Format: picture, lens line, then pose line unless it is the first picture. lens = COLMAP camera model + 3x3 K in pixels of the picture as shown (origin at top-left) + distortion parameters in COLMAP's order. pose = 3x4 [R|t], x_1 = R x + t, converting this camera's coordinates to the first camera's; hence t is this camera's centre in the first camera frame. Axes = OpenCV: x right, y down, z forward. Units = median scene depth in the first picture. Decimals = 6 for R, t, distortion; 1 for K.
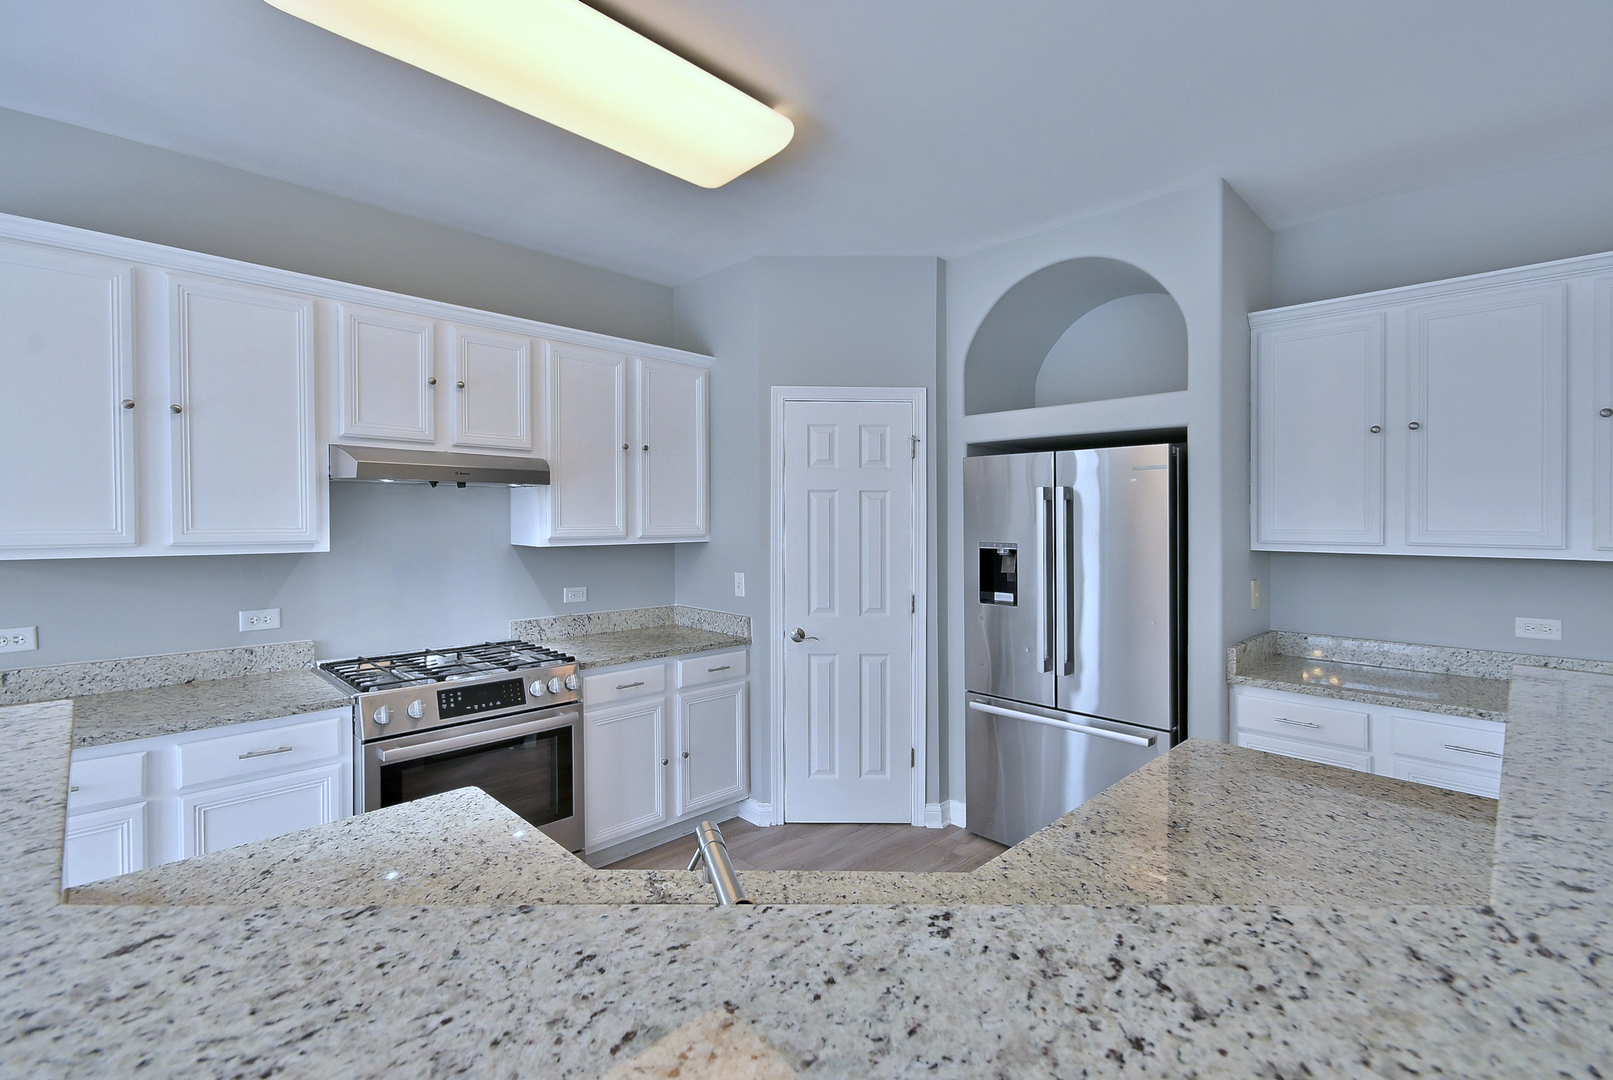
lens RADIAL K [[716.9, 0, 807.5], [0, 716.9, 528.9], [0, 0, 1]] dist [0.000439, -0.000030]
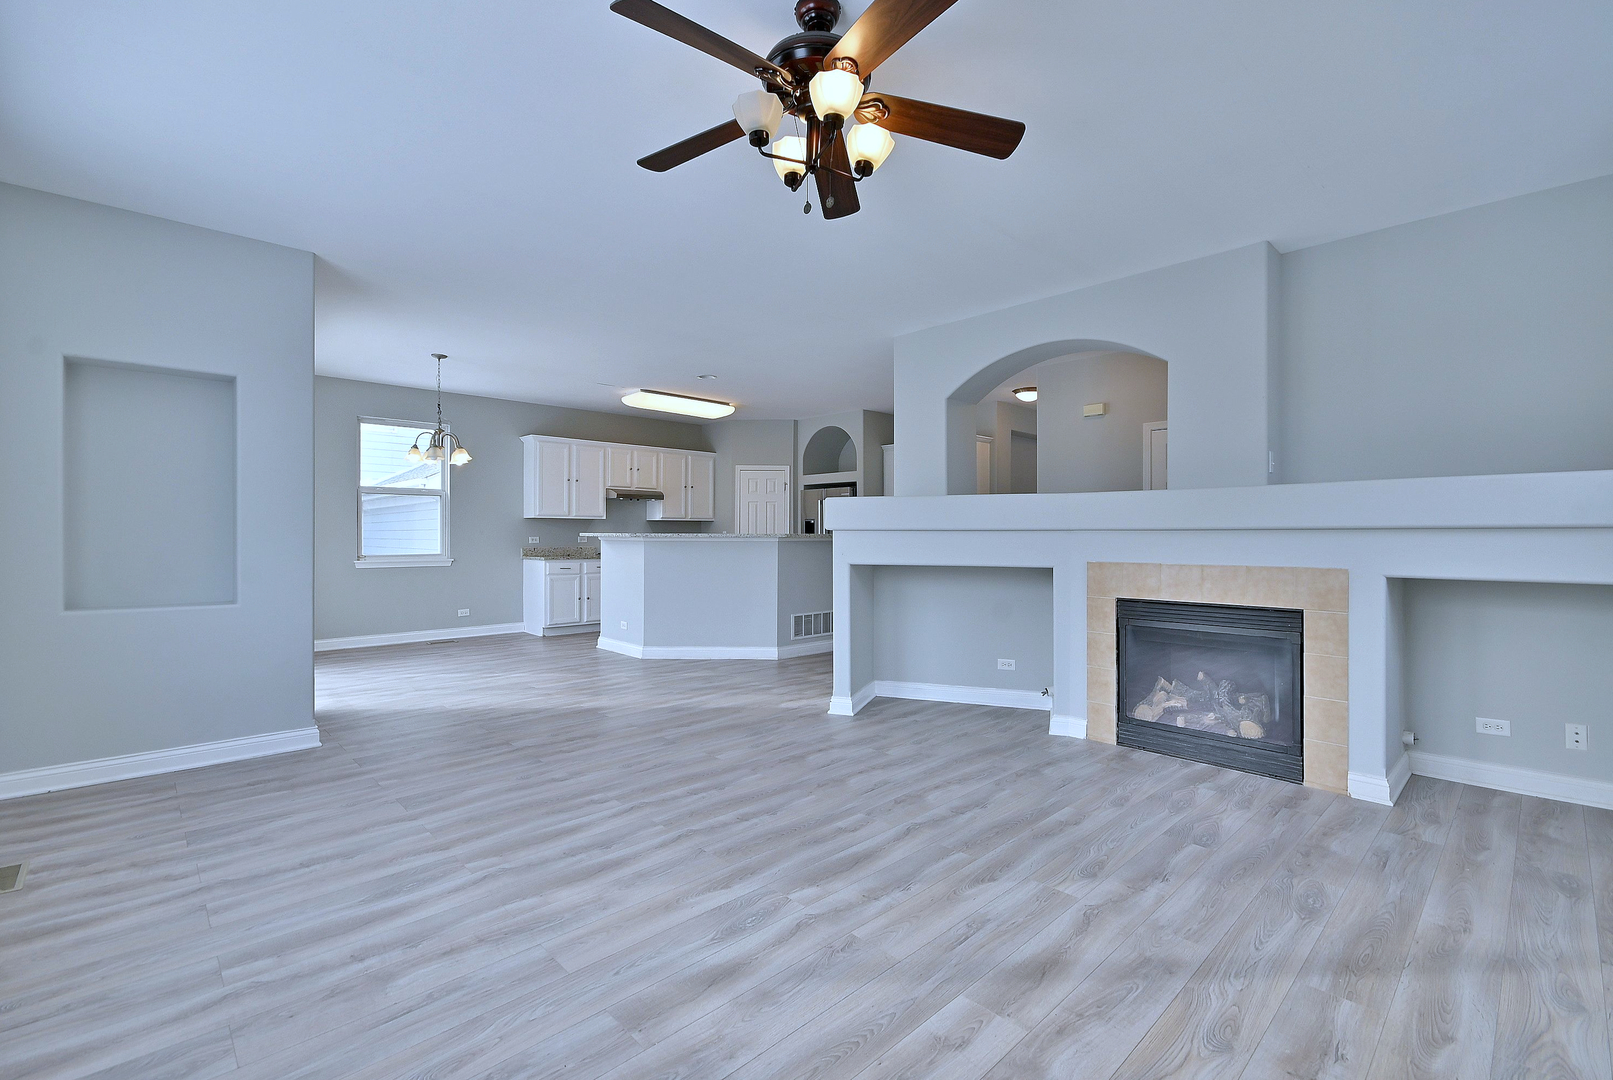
lens RADIAL K [[715.7, 0, 793.6], [0, 715.7, 545.5], [0, 0, 1]] dist [0.002726, 0.000195]
pose [[0.999321, 0.001182, -0.036838, 0.323932], [-0.001170, 0.999999, 0.000337, 0.135457], [0.036838, -0.000294, 0.999321, -2.093204]]
